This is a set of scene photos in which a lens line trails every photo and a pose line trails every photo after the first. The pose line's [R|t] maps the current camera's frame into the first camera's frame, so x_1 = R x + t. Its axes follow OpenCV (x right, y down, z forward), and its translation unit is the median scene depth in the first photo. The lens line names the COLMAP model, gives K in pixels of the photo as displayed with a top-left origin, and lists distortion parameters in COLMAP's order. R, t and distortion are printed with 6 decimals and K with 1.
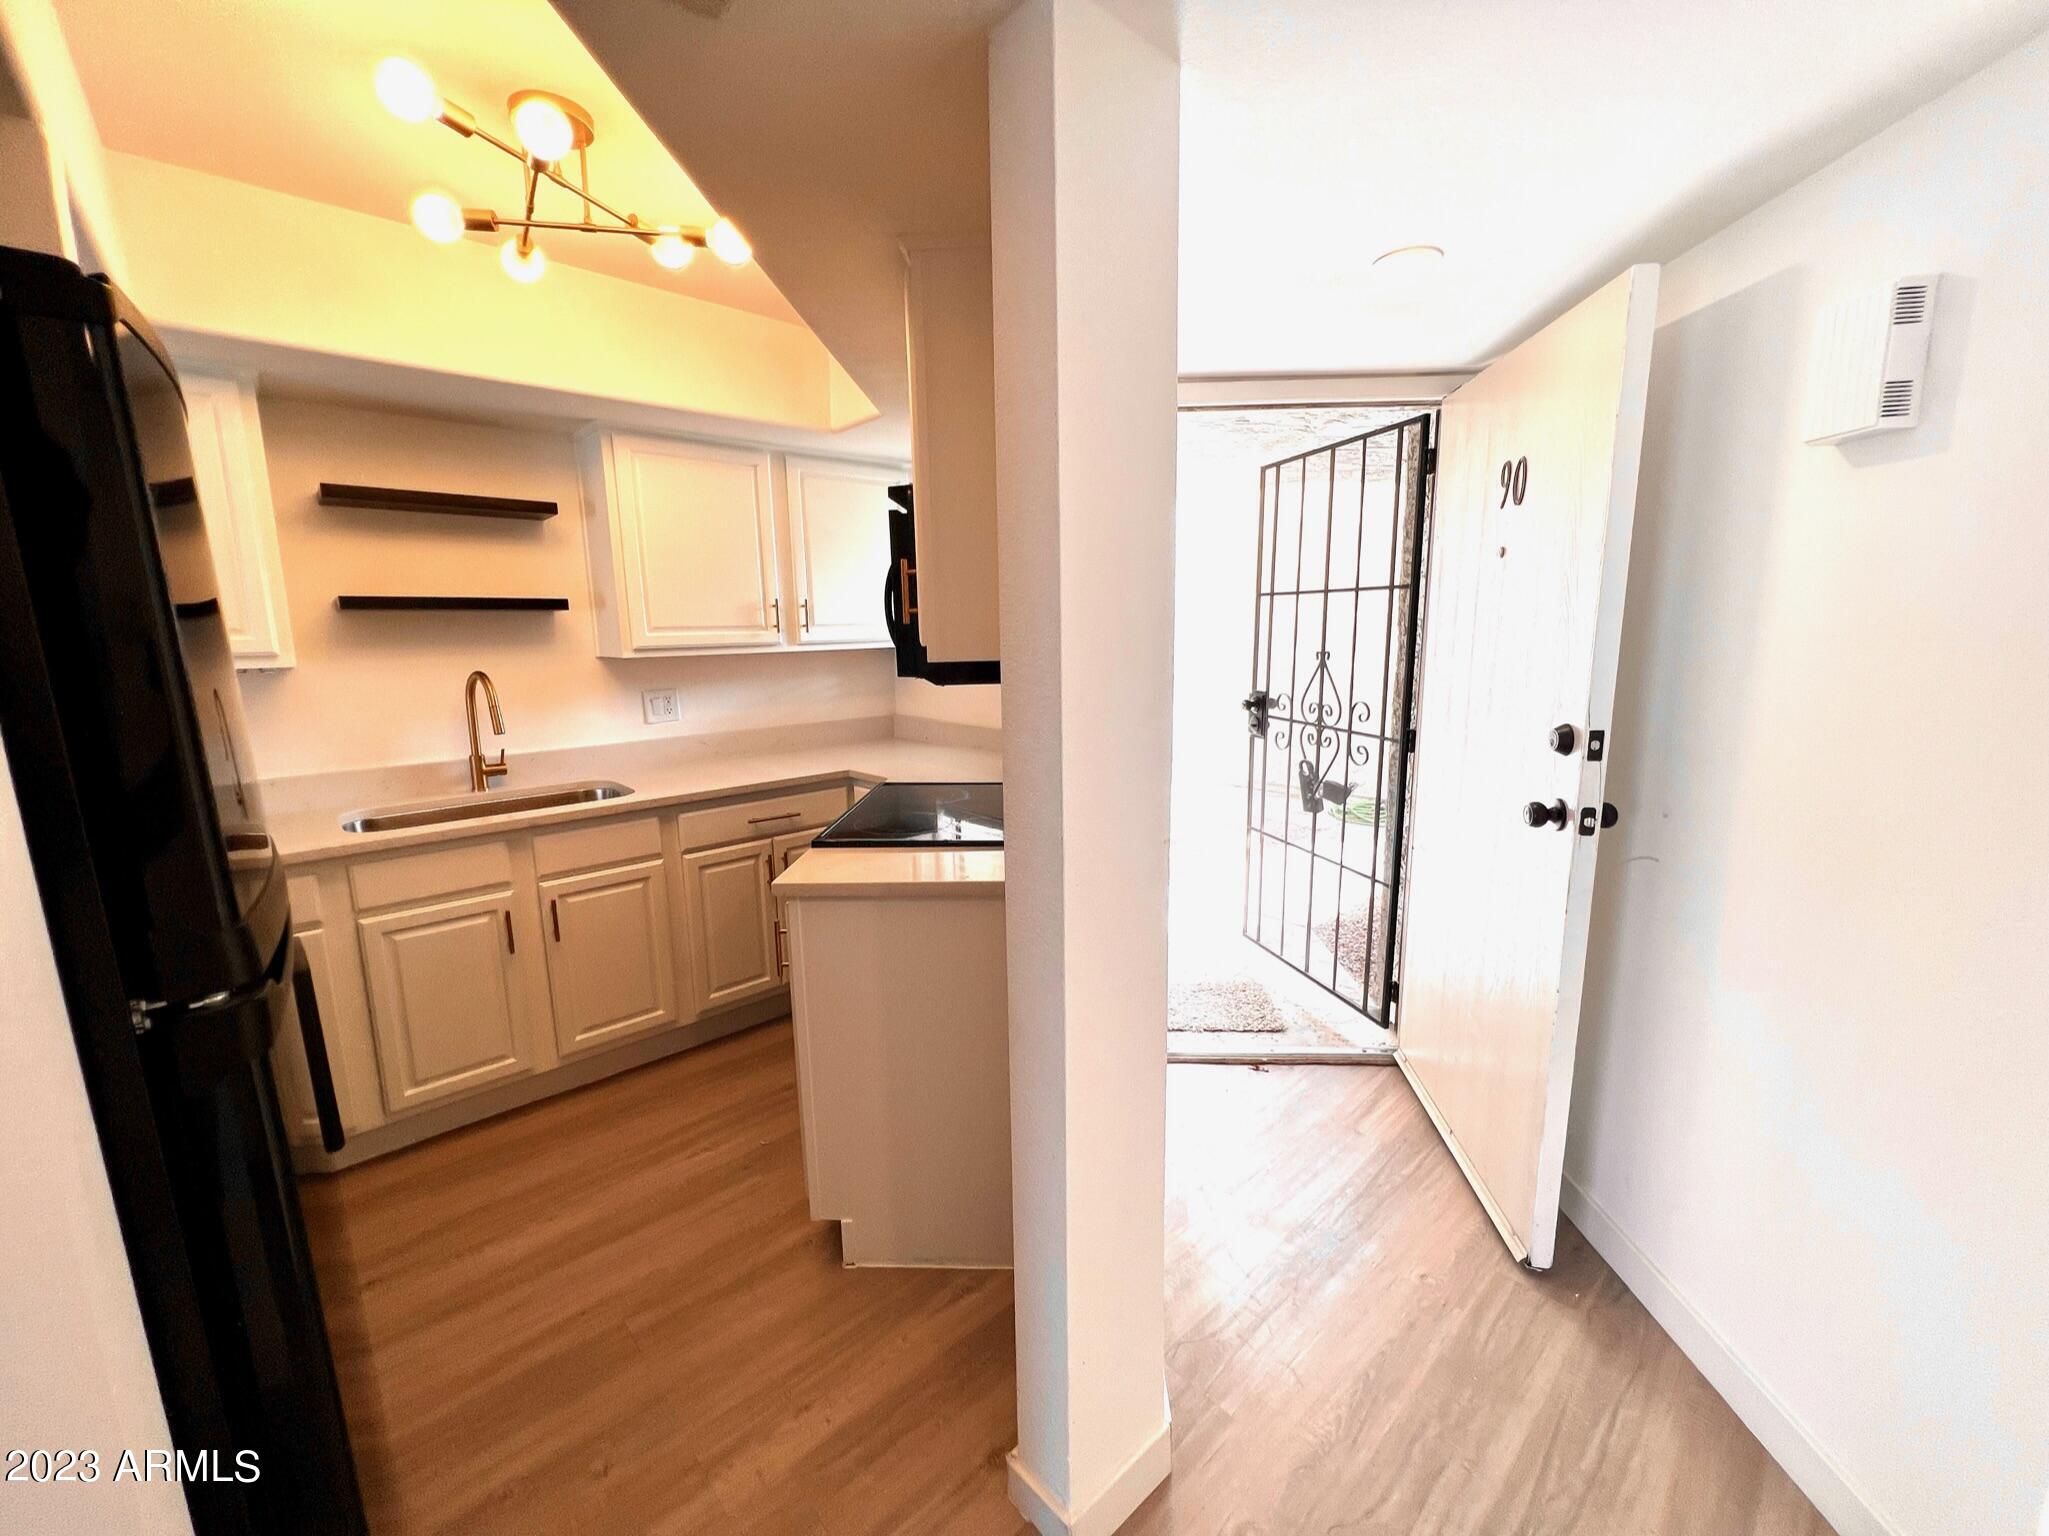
lens RADIAL K [[821.7, 0, 1018.0], [0, 821.7, 763.8], [0, 0, 1]] dist [-0.001888, 0.000776]
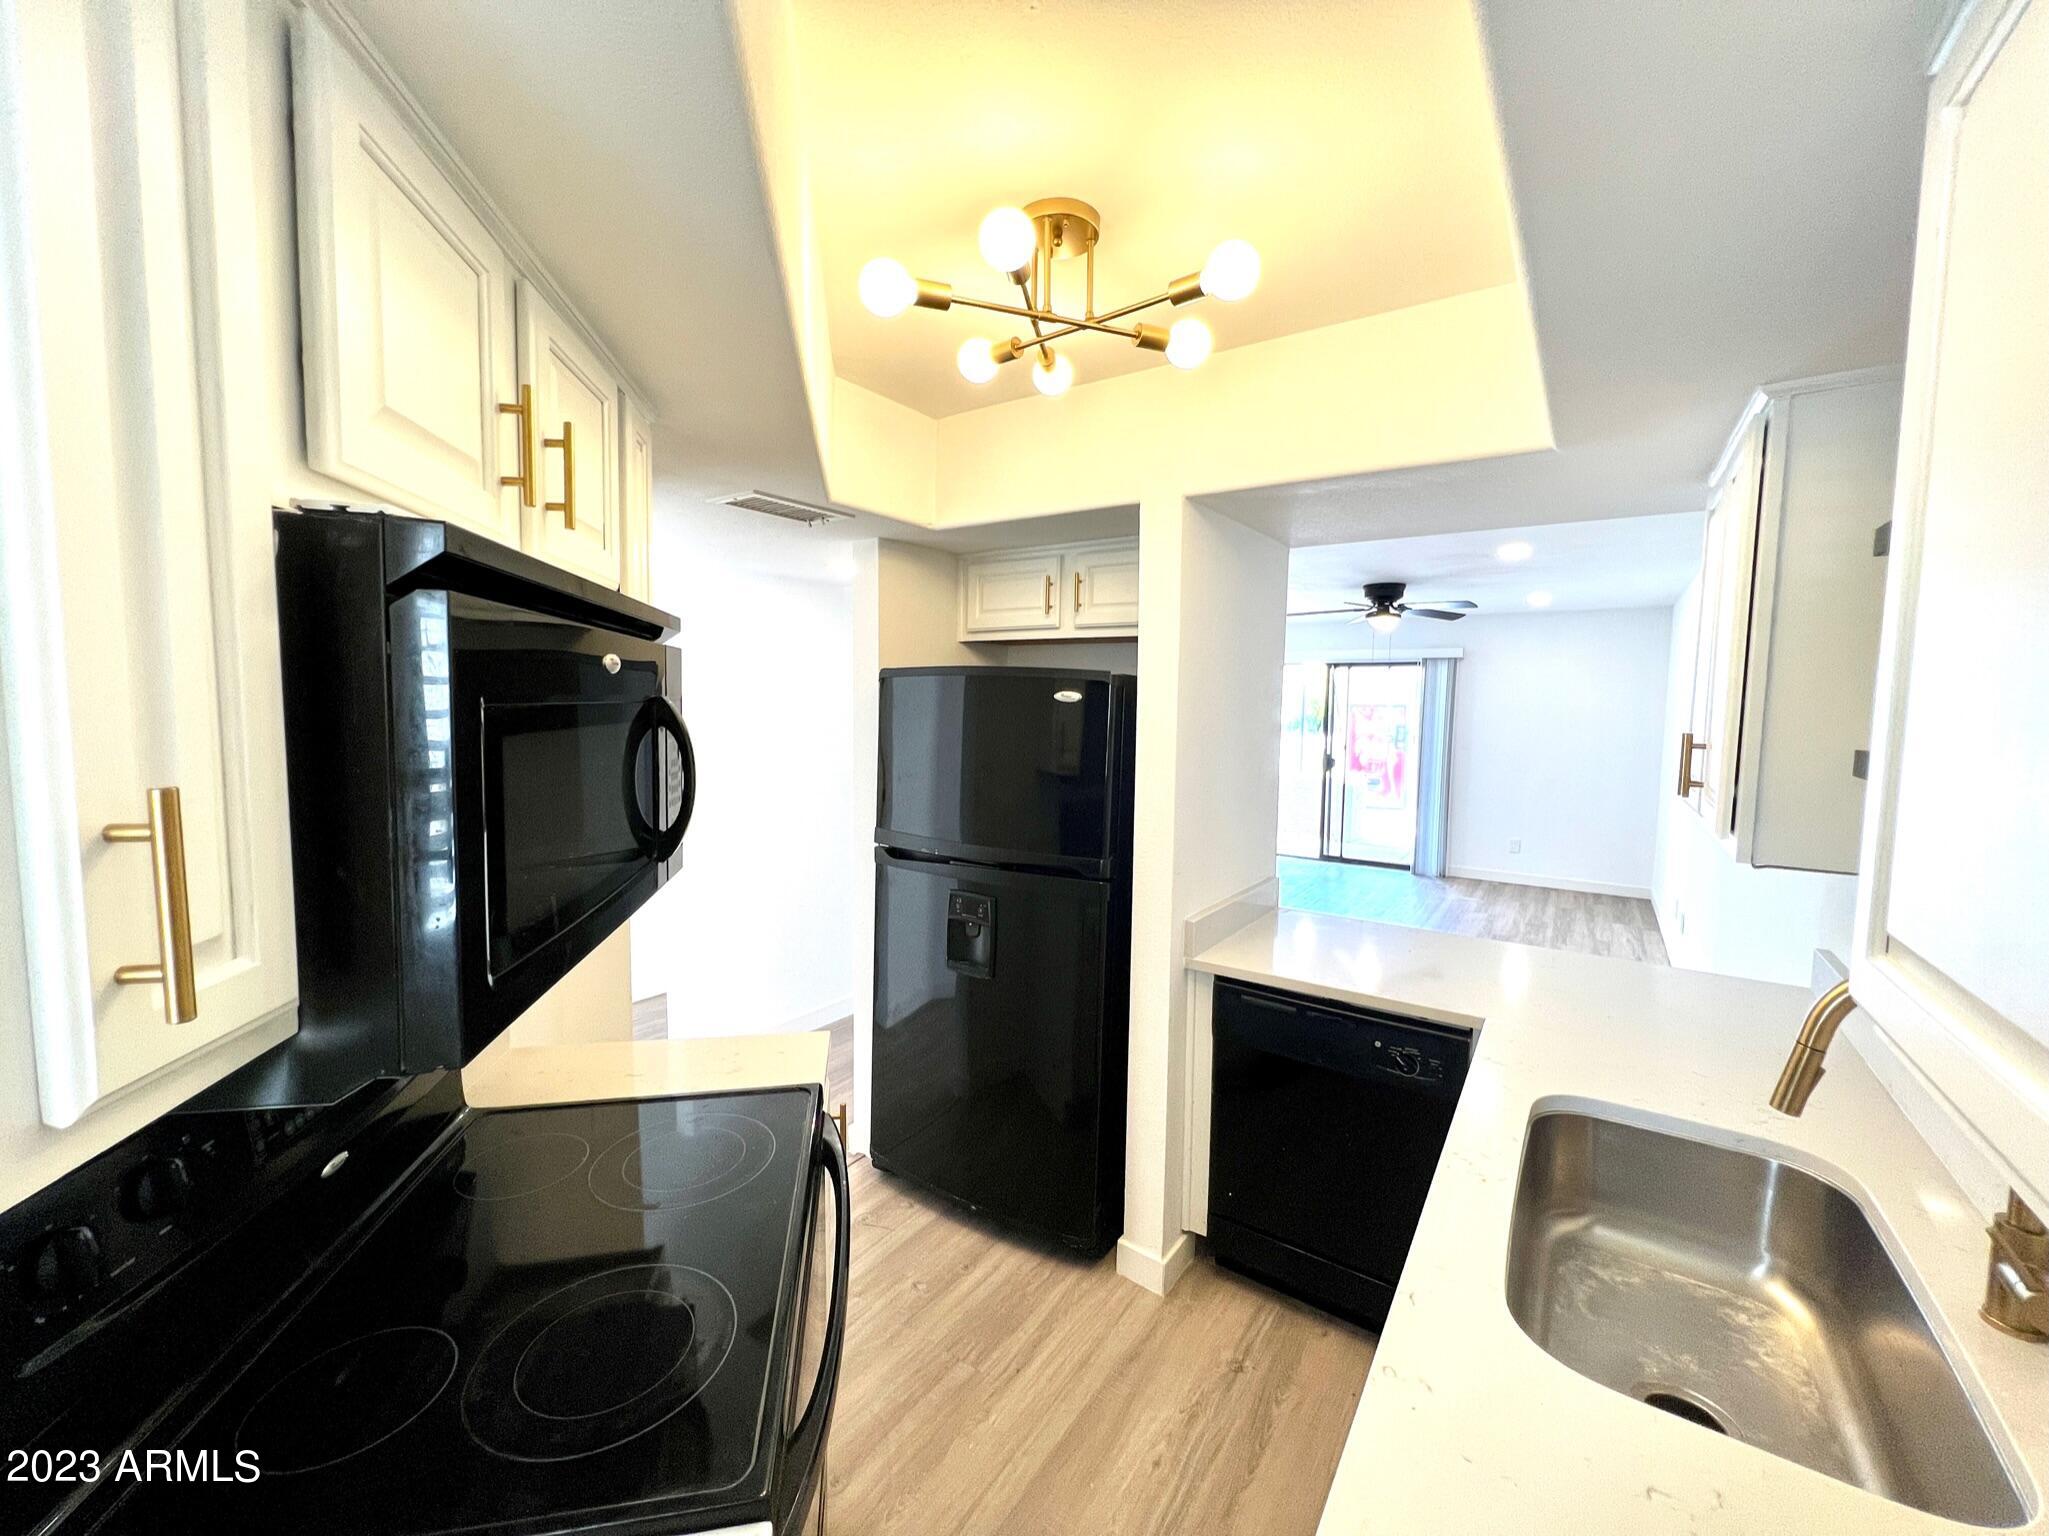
lens RADIAL K [[821.7, 0, 1018.0], [0, 821.7, 763.8], [0, 0, 1]] dist [-0.001888, 0.000776]
pose [[-0.973634, 0.019417, -0.227289, -0.192419], [-0.037591, 0.969093, 0.243814, -0.269535], [0.224998, 0.245930, -0.942812, 1.224311]]
